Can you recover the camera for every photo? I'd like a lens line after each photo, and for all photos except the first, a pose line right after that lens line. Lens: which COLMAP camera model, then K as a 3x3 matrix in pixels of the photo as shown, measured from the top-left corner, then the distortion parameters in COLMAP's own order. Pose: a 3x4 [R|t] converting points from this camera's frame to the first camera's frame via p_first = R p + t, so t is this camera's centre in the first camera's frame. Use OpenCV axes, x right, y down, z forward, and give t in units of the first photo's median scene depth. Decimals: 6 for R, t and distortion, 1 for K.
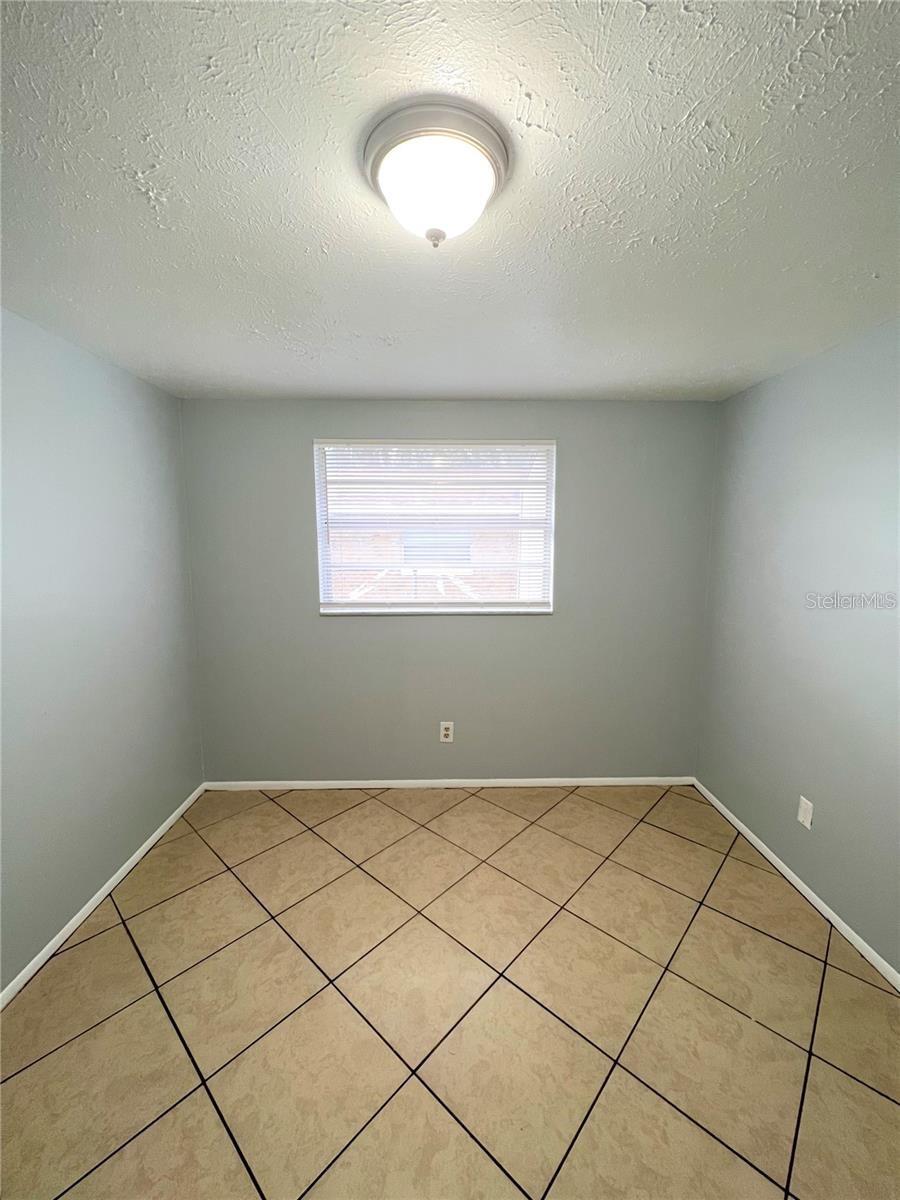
lens RADIAL K [[482.9, 0, 450.0], [0, 482.9, 600.0], [0, 0, 1]] dist [0.000676, 0.000029]
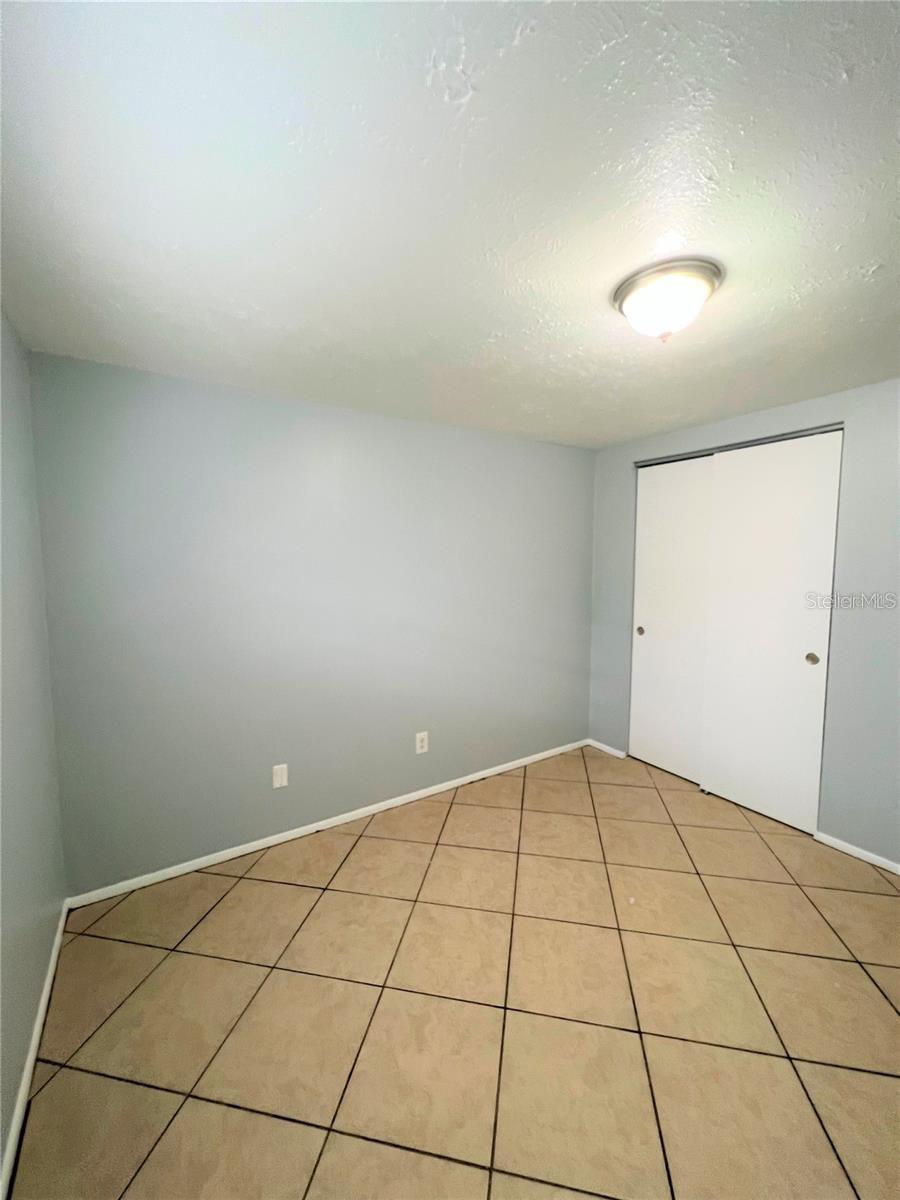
lens RADIAL K [[480.3, 0, 450.0], [0, 480.3, 600.0], [0, 0, 1]] dist [0.000526, 0.000157]
pose [[-0.530561, -0.074545, 0.844363, -0.477913], [0.119385, 0.979624, 0.161503, -0.135591], [-0.839197, 0.186491, -0.510851, 1.204967]]
